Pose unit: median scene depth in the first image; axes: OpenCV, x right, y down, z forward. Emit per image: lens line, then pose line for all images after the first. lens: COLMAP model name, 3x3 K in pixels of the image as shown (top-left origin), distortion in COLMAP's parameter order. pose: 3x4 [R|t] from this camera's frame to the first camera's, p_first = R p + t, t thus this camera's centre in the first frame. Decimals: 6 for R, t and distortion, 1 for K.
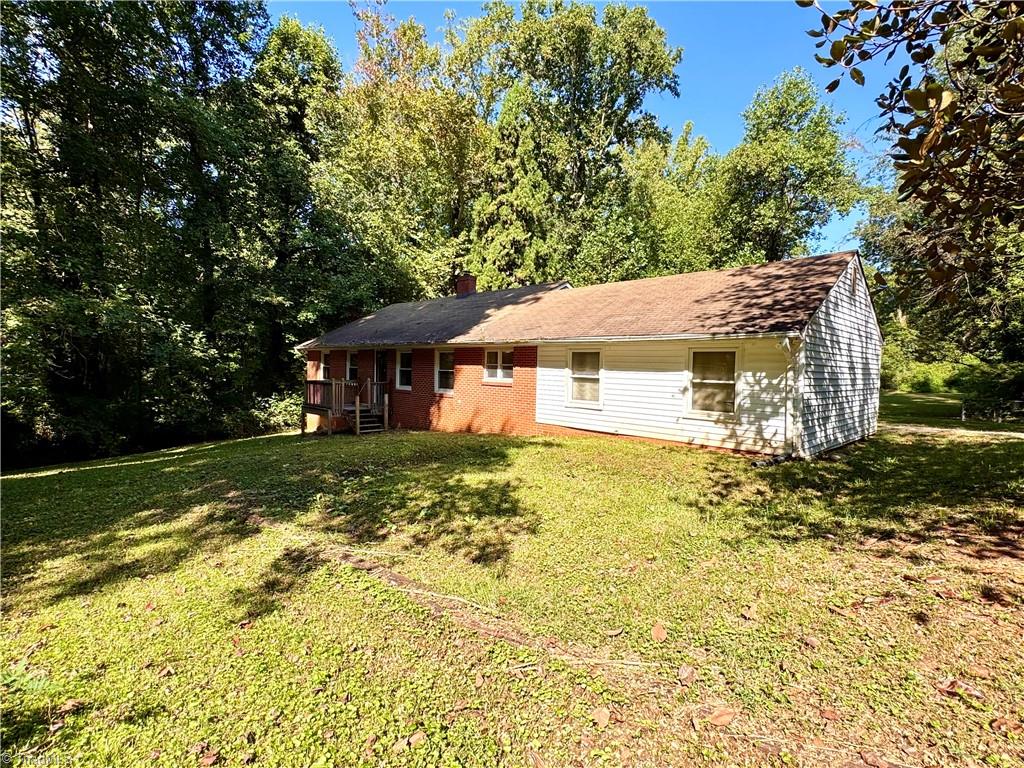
lens RADIAL K [[493.2, 0, 512.0], [0, 493.2, 384.0], [0, 0, 1]] dist [-0.000220, 0.006611]
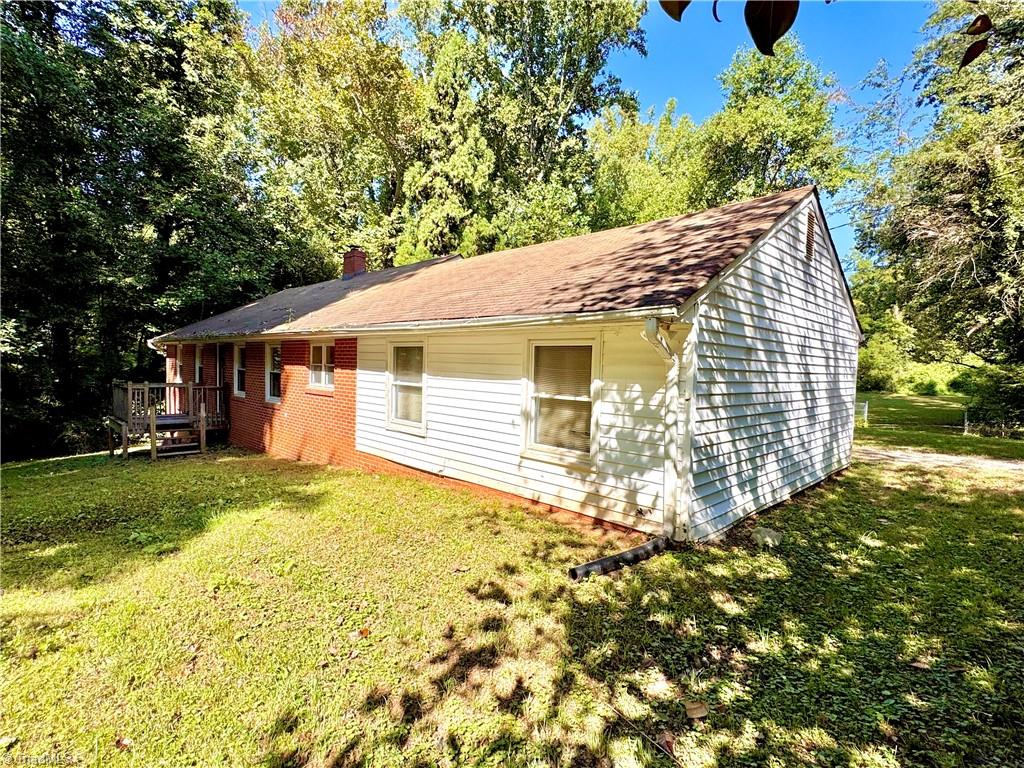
lens RADIAL K [[504.2, 0, 512.0], [0, 504.2, 384.0], [0, 0, 1]] dist [0.000758, 0.000029]
pose [[0.999891, 0.004701, 0.013974, 0.099092], [-0.004762, 0.999979, 0.004328, -0.007053], [-0.013953, -0.004394, 0.999893, 0.121952]]
